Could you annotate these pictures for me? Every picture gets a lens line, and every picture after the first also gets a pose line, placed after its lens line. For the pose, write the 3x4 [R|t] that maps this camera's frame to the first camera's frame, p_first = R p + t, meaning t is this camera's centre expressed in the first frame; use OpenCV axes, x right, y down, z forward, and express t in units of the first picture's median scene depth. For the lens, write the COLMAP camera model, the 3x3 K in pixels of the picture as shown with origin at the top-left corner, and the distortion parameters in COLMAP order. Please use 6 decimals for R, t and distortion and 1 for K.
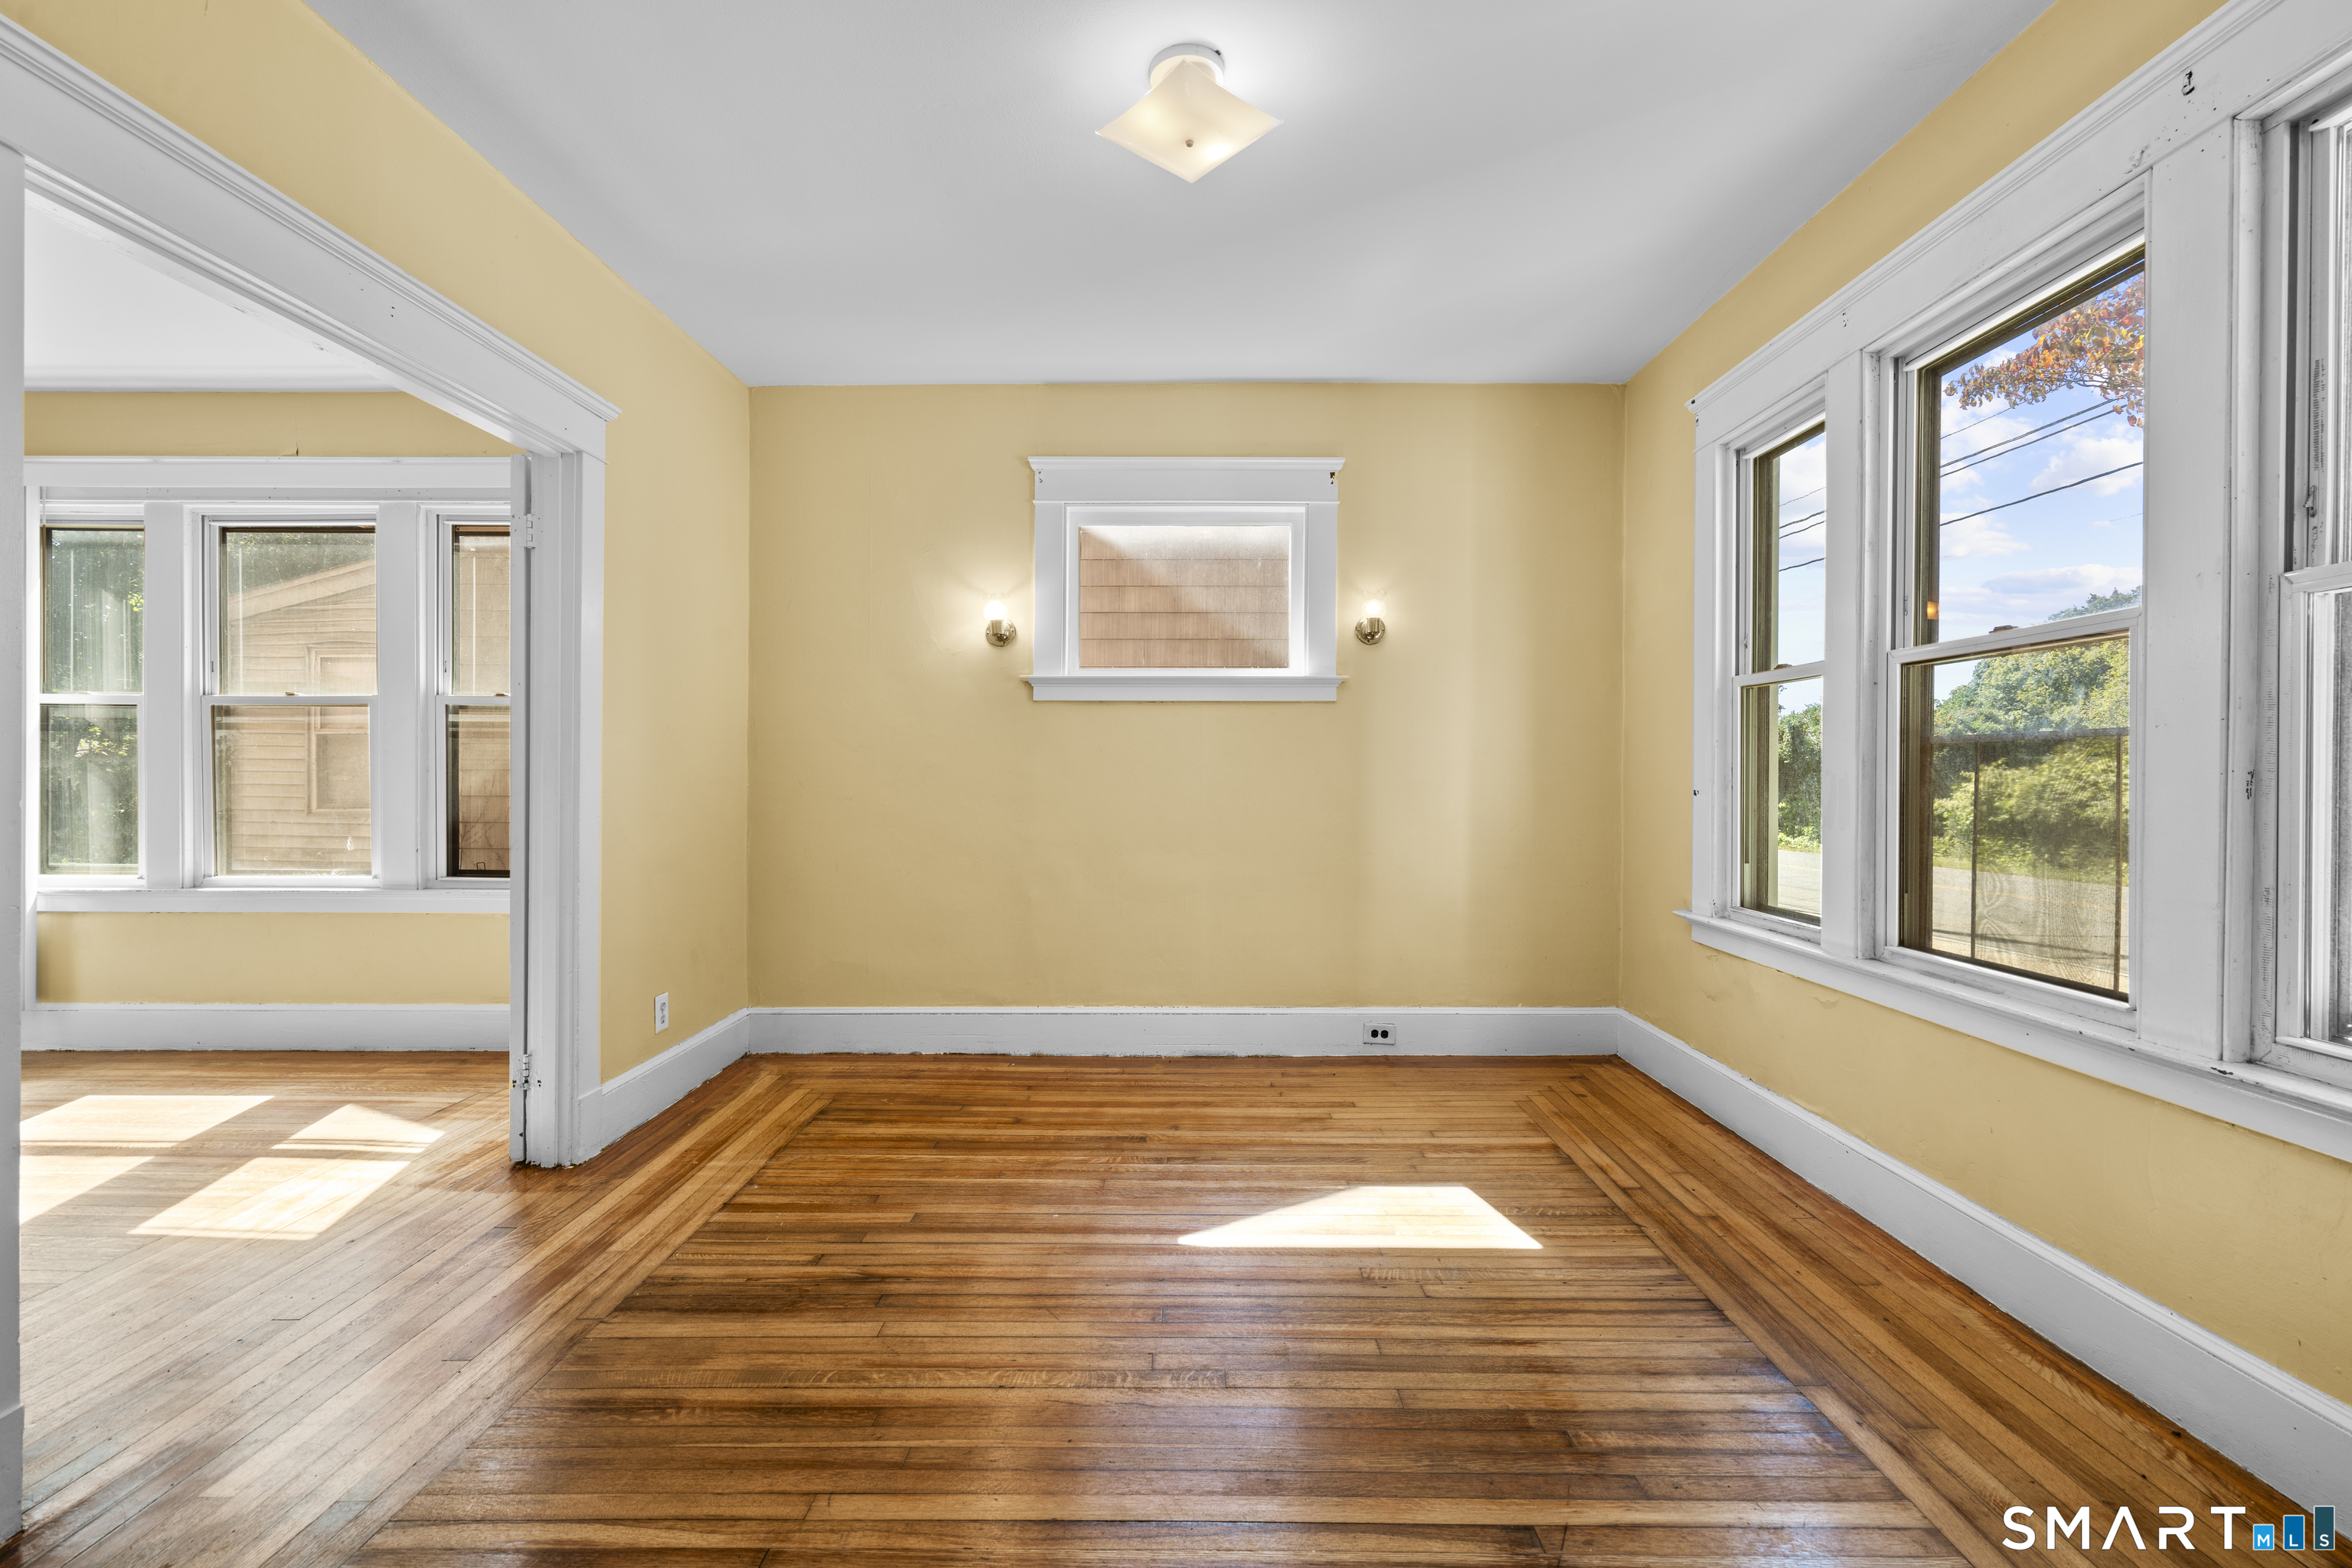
lens RADIAL K [[1059.0, 0, 1182.1], [0, 1059.0, 782.8], [0, 0, 1]] dist [-0.006749, 0.004032]
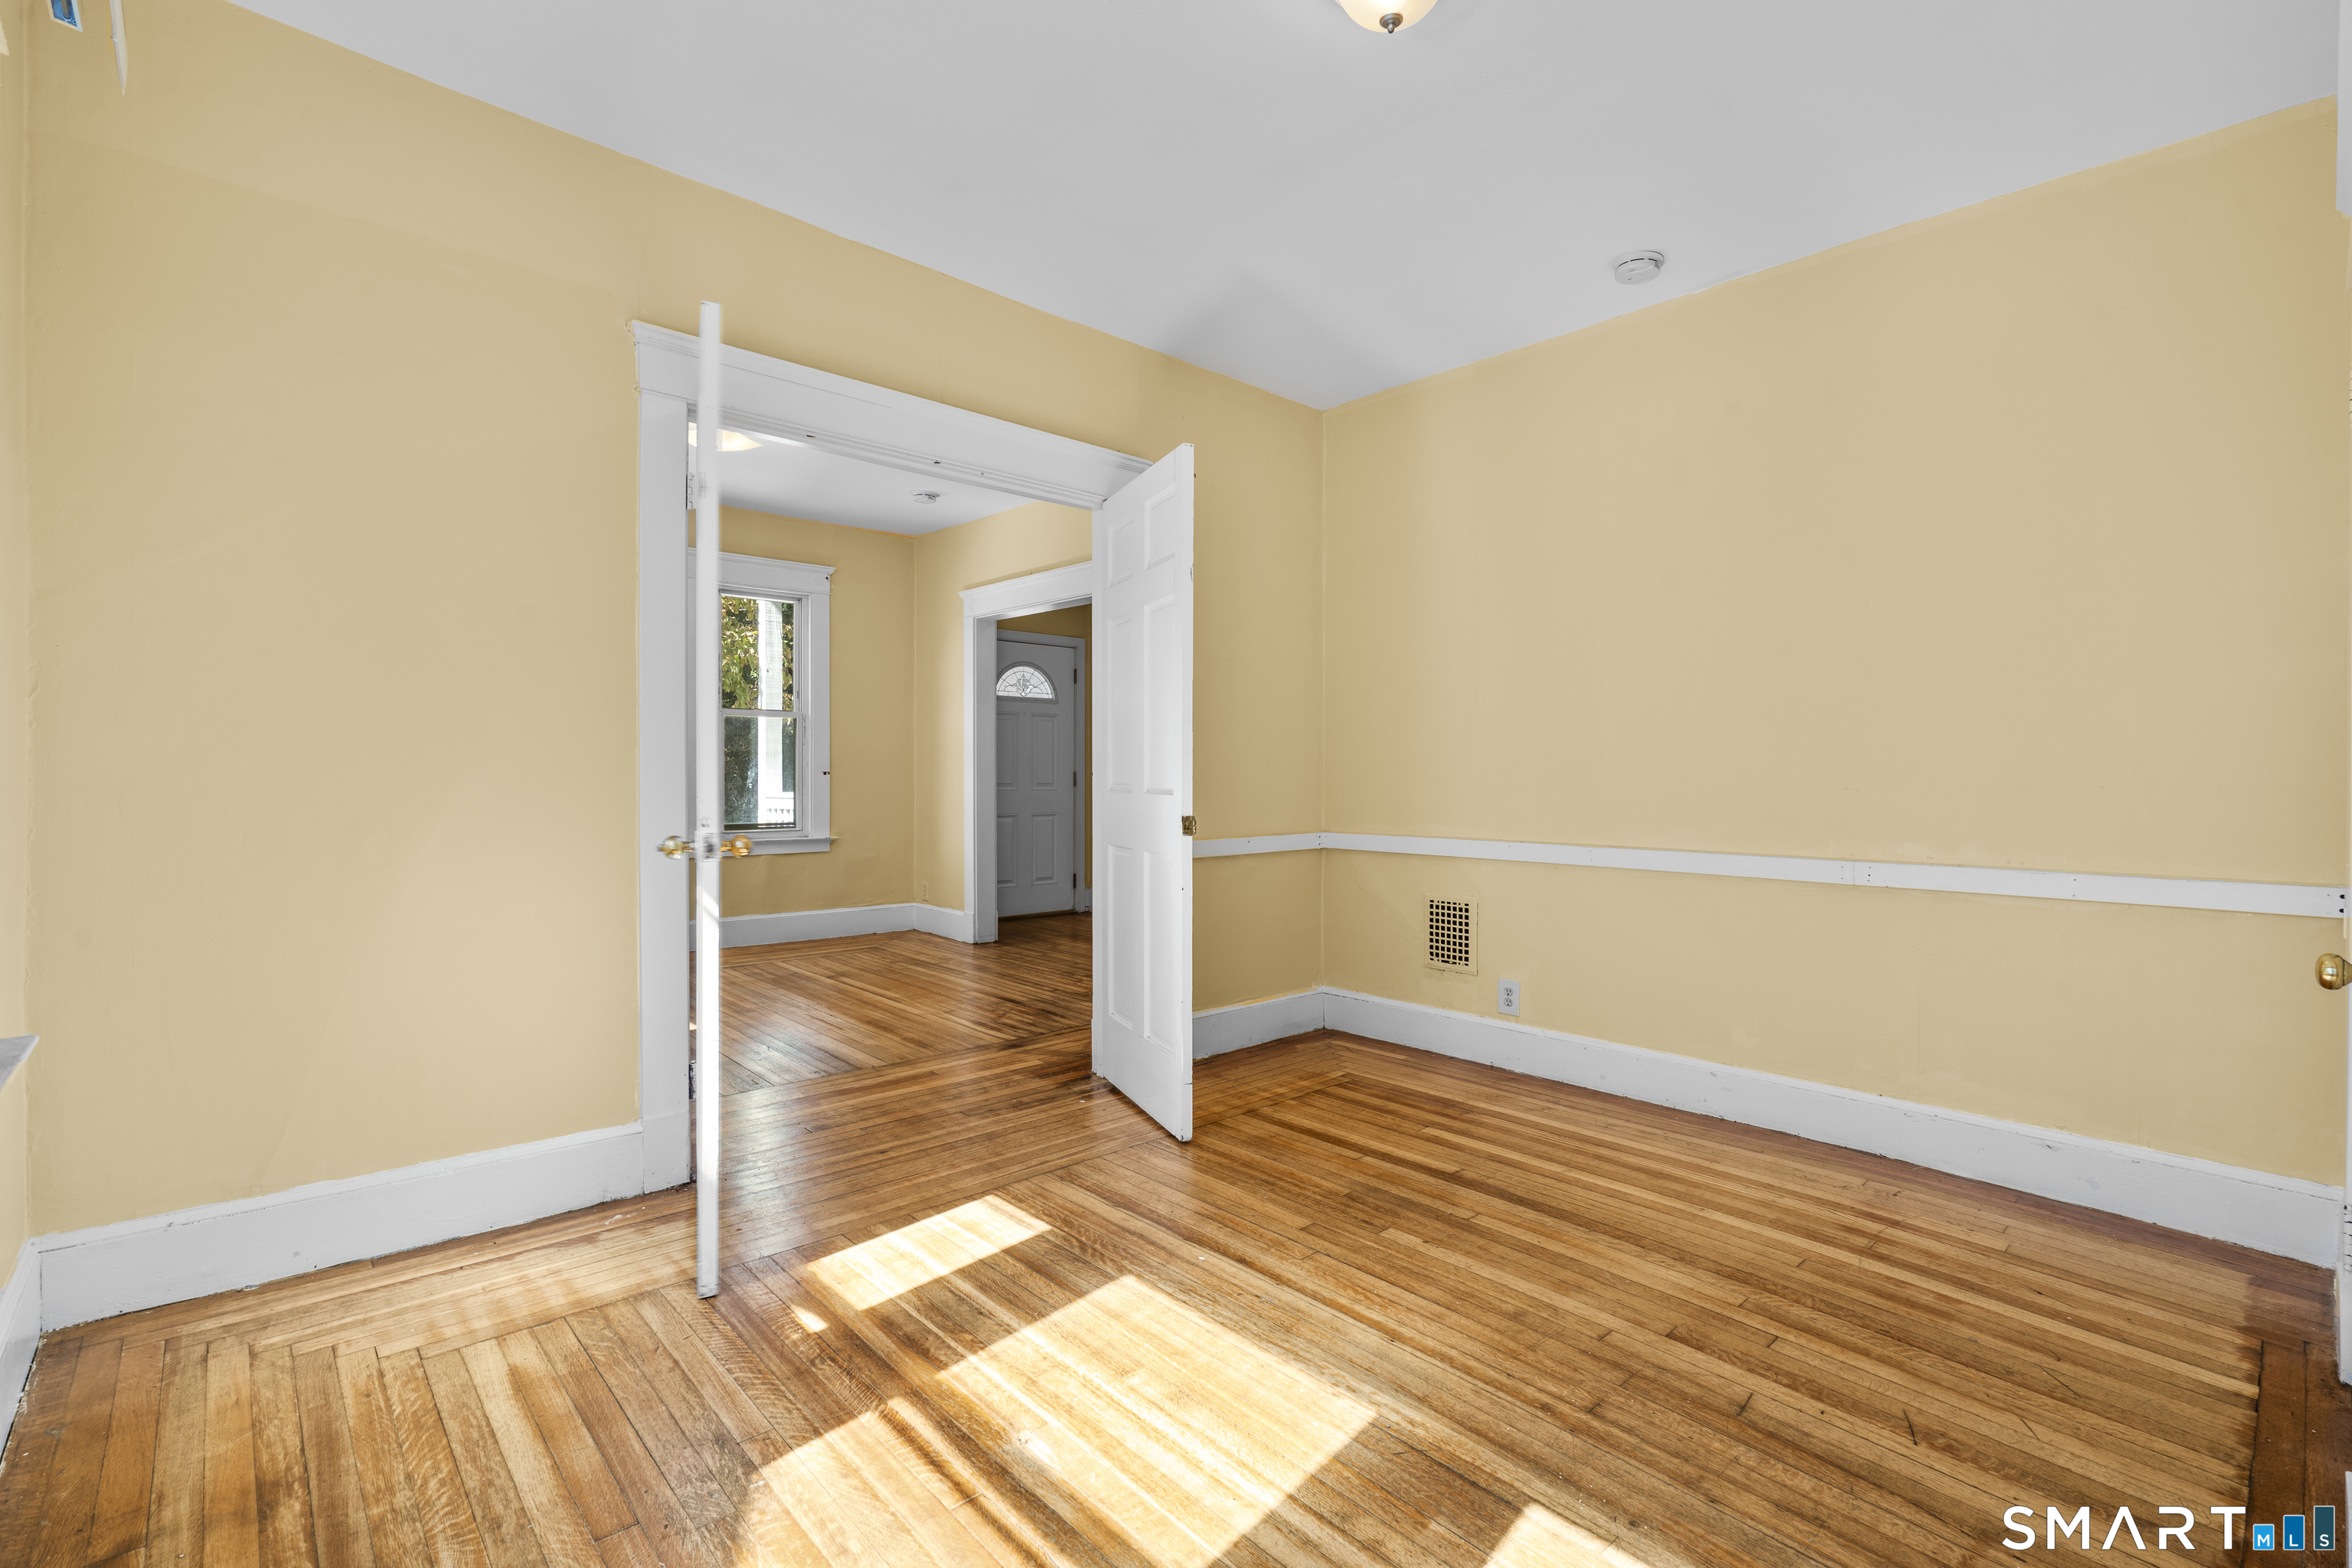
lens RADIAL K [[1059.0, 0, 1182.1], [0, 1059.0, 782.8], [0, 0, 1]] dist [-0.006749, 0.004032]
pose [[-0.681209, -0.014292, 0.731950, -1.508810], [-0.003512, 0.999862, 0.016255, -0.000897], [-0.732081, 0.008503, -0.681165, 1.253201]]
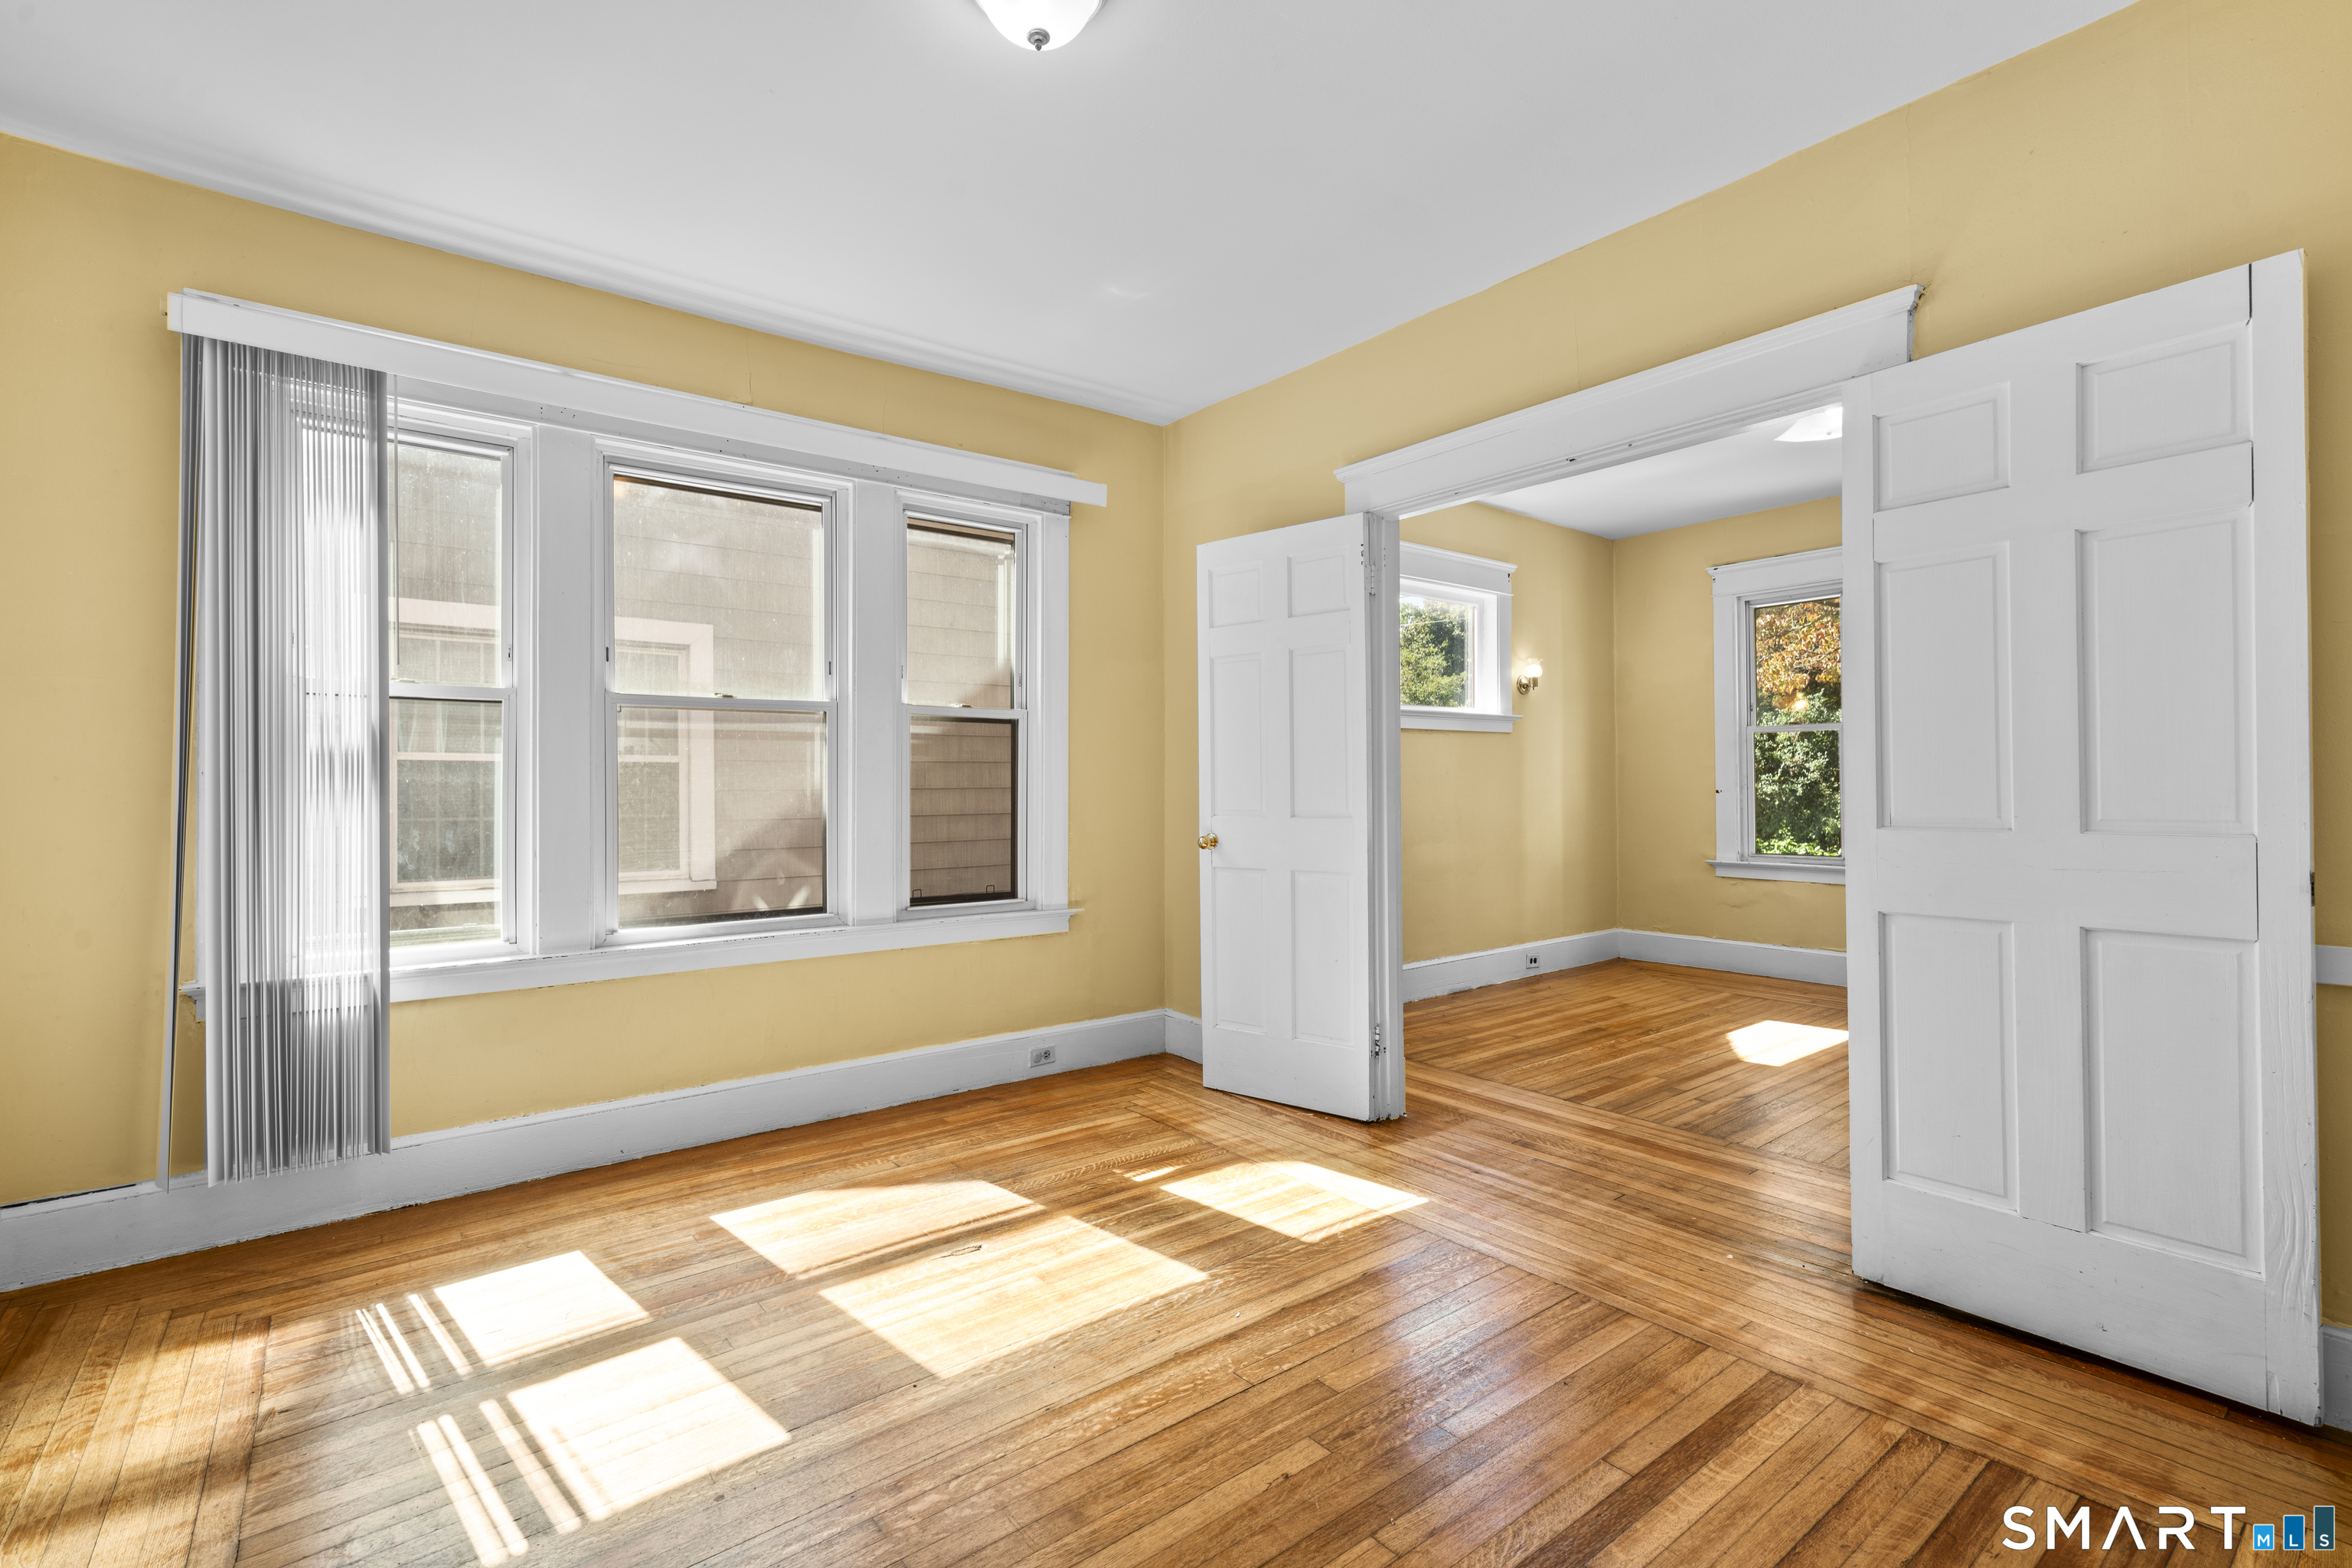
lens RADIAL K [[1059.0, 0, 1182.1], [0, 1059.0, 782.8], [0, 0, 1]] dist [-0.006749, 0.004032]
pose [[0.782601, -0.007828, 0.622475, -1.446999], [0.016369, 0.999834, -0.008007, -0.006341], [-0.622309, 0.016456, 0.782599, 0.204081]]
